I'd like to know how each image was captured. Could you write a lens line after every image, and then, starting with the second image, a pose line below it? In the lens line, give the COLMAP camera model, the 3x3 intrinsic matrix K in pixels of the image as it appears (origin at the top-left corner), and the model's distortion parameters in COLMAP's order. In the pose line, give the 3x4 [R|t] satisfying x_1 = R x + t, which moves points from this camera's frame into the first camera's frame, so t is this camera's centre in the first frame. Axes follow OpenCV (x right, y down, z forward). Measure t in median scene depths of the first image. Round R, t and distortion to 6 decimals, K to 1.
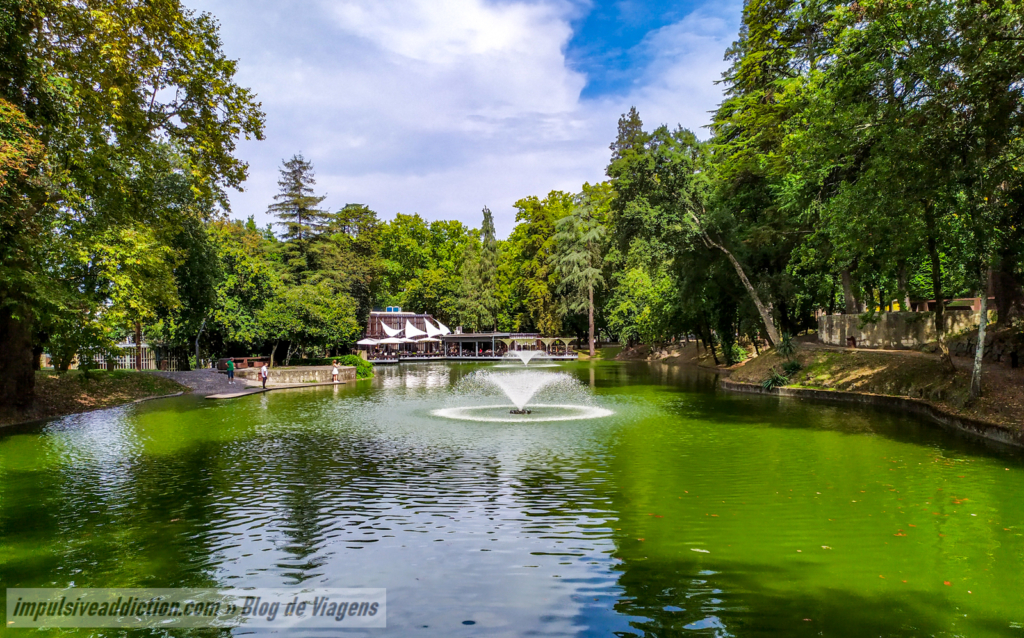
lens RADIAL K [[771.3, 0, 510.1], [0, 771.3, 322.7], [0, 0, 1]] dist [0.040246, -0.003993]
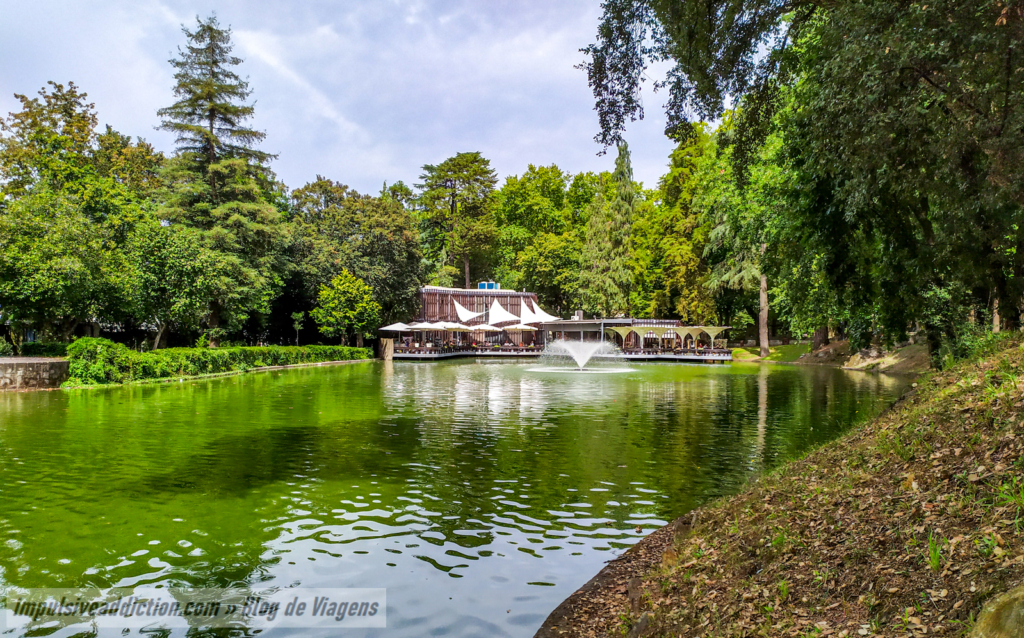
lens RADIAL K [[771.3, 0, 516.5], [0, 771.3, 325.9], [0, 0, 1]] dist [0.040246, -0.003993]
pose [[0.946797, 0.014459, -0.321508, 0.115153], [-0.012270, 0.999886, 0.008835, 0.014548], [0.321599, -0.004420, 0.946866, 0.335969]]
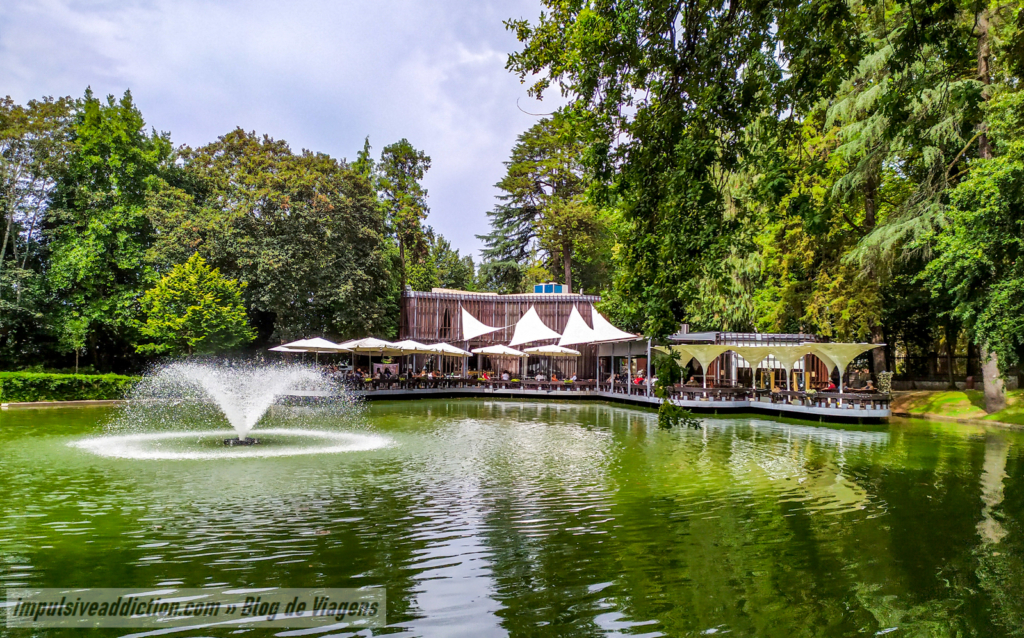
lens RADIAL K [[771.3, 0, 511.3], [0, 771.3, 324.0], [0, 0, 1]] dist [0.040246, -0.003993]
pose [[0.741563, -0.012090, -0.670775, 0.164308], [-0.014611, 0.999309, -0.034164, 0.022627], [0.670724, 0.035136, 0.740874, 0.662125]]
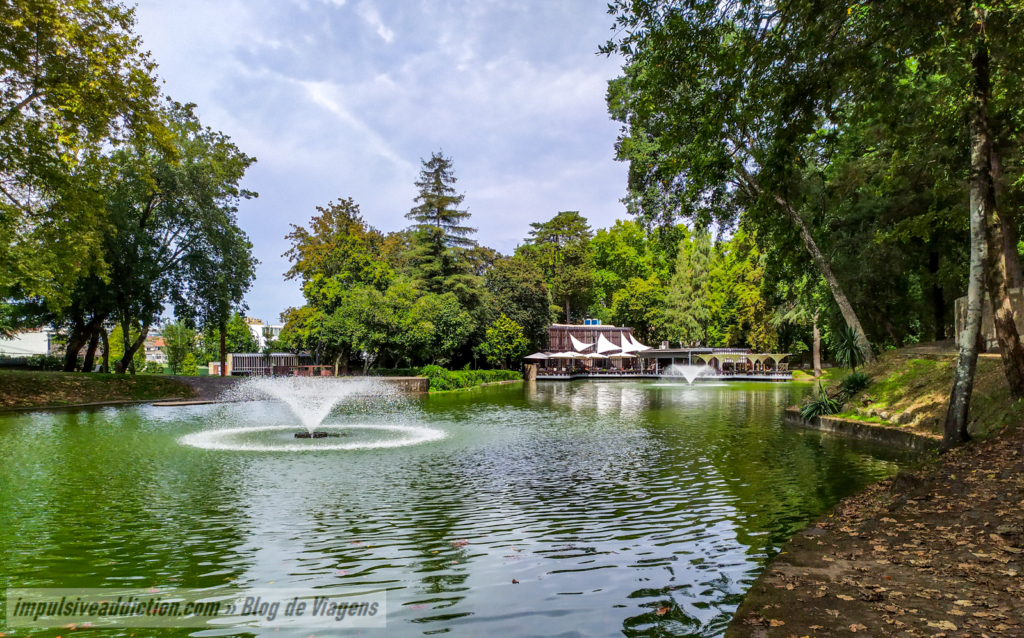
lens RADIAL K [[771.3, 0, 514.1], [0, 771.3, 359.2], [0, 0, 1]] dist [0.040246, -0.003993]
pose [[0.925243, 0.011028, -0.379214, 0.118084], [-0.003670, 0.999791, 0.020119, 0.009222], [0.379357, -0.017223, 0.925090, 0.120247]]
